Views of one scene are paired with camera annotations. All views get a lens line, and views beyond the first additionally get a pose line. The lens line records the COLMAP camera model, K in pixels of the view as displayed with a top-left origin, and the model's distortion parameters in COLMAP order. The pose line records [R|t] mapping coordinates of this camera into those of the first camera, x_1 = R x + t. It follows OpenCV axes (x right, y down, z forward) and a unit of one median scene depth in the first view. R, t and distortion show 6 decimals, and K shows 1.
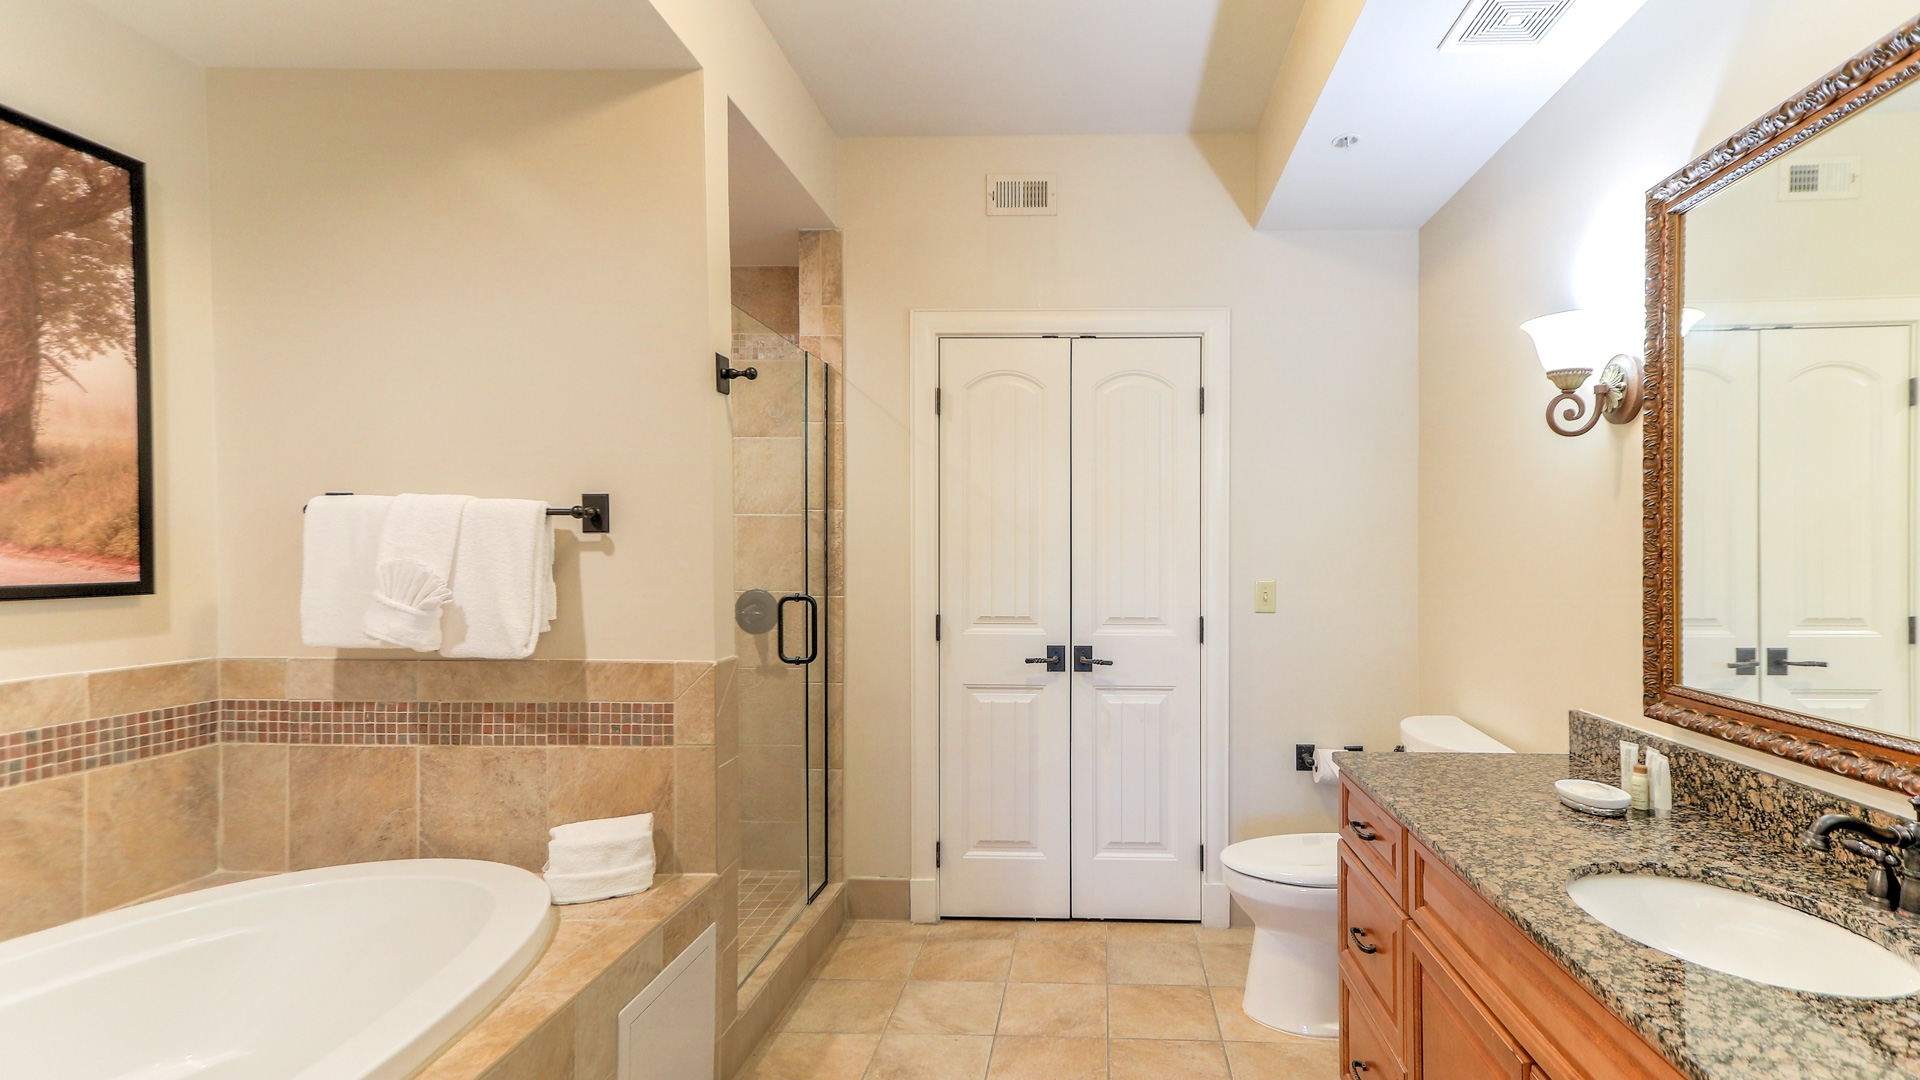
lens RADIAL K [[877.4, 0, 972.5], [0, 877.4, 541.6], [0, 0, 1]] dist [0.015534, 0.000032]
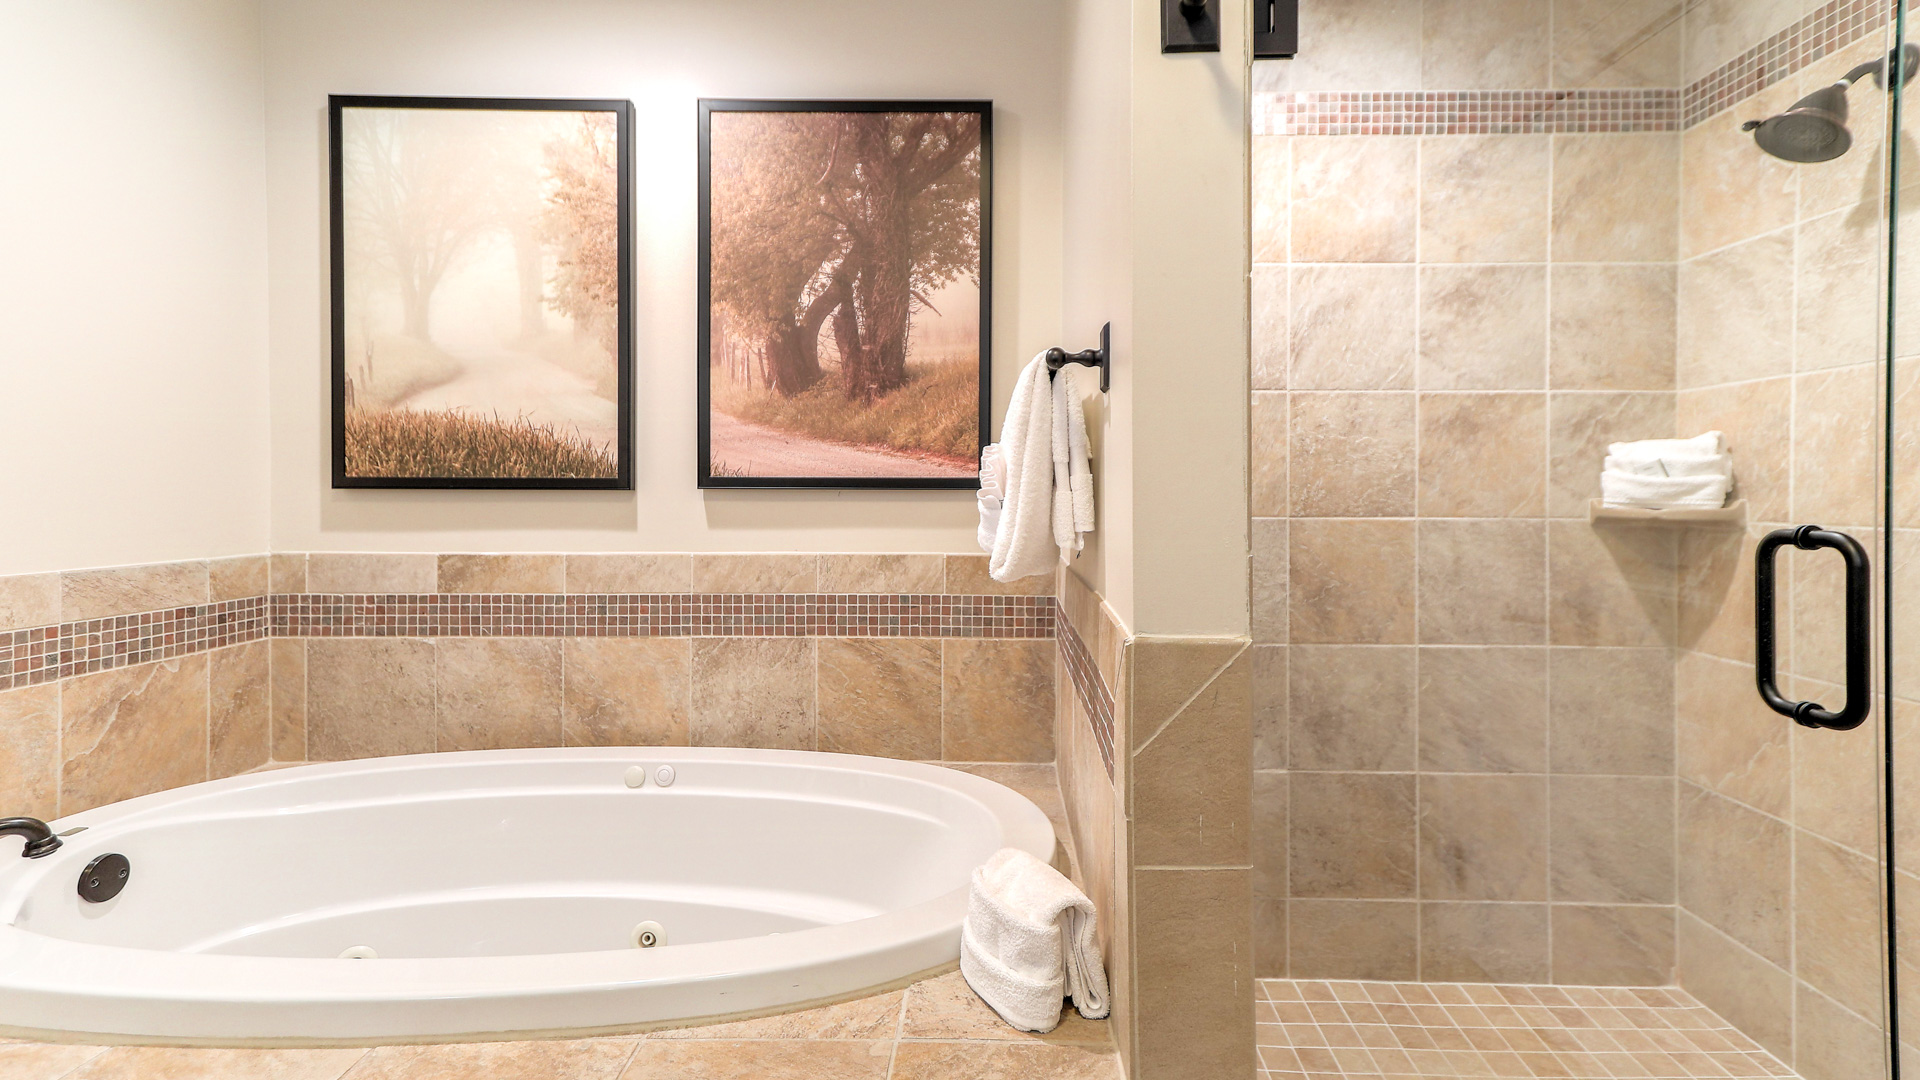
lens RADIAL K [[877.4, 0, 976.2], [0, 877.4, 489.3], [0, 0, 1]] dist [0.015534, 0.000032]
pose [[0.135901, 0.002039, -0.990720, 0.163986], [0.007769, 0.999965, 0.003124, 0.058878], [0.990692, -0.008122, 0.135880, 0.895742]]
